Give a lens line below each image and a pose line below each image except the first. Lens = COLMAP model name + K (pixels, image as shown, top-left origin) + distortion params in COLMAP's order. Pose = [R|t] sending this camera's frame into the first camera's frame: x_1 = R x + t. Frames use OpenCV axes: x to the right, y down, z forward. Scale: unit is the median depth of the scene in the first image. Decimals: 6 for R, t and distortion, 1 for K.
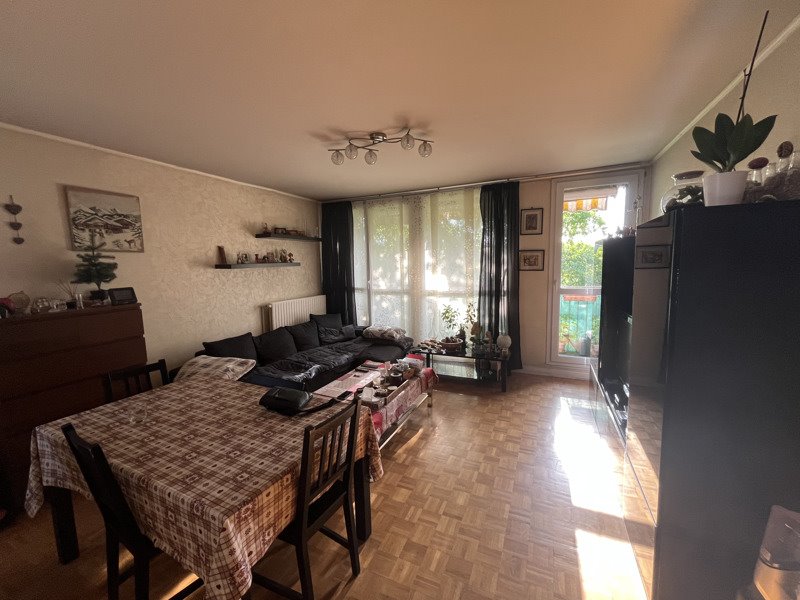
lens RADIAL K [[325.9, 0, 398.8], [0, 325.9, 300.3], [0, 0, 1]] dist [-0.007301, 0.000602]
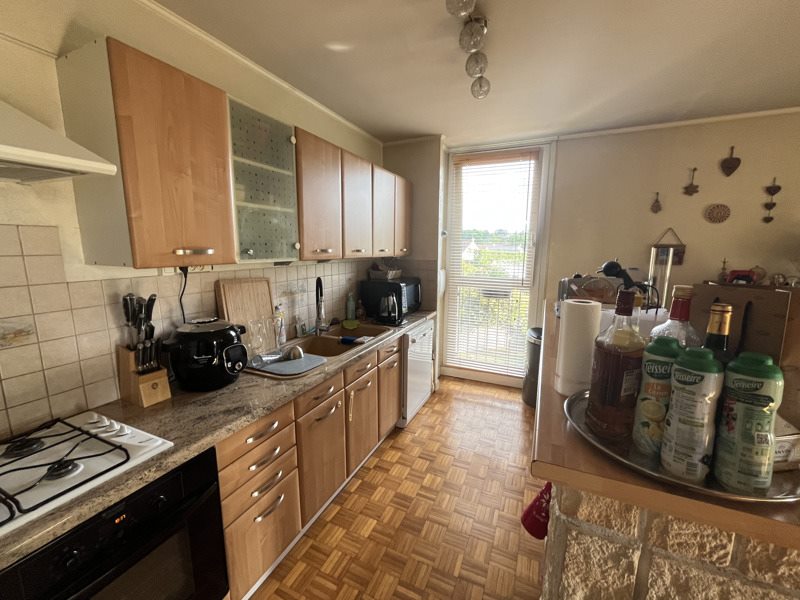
lens RADIAL K [[325.9, 0, 398.3], [0, 325.9, 300.0], [0, 0, 1]] dist [-0.007301, 0.000602]
pose [[-0.000043, 0.187632, -0.982239, -0.034717], [-0.117456, 0.975439, 0.186338, 0.021023], [0.993078, 0.115378, 0.021996, -0.198764]]
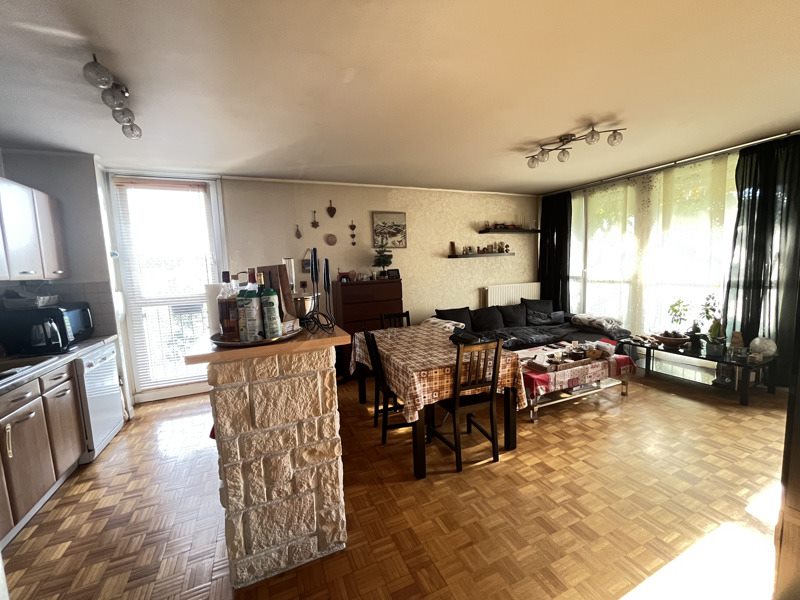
lens RADIAL K [[325.9, 0, 398.4], [0, 325.9, 300.9], [0, 0, 1]] dist [-0.007301, 0.000602]
pose [[0.748251, 0.067691, -0.659953, 0.266931], [-0.054054, 0.997694, 0.041047, 0.049850], [0.661209, 0.004960, 0.750185, -0.228434]]
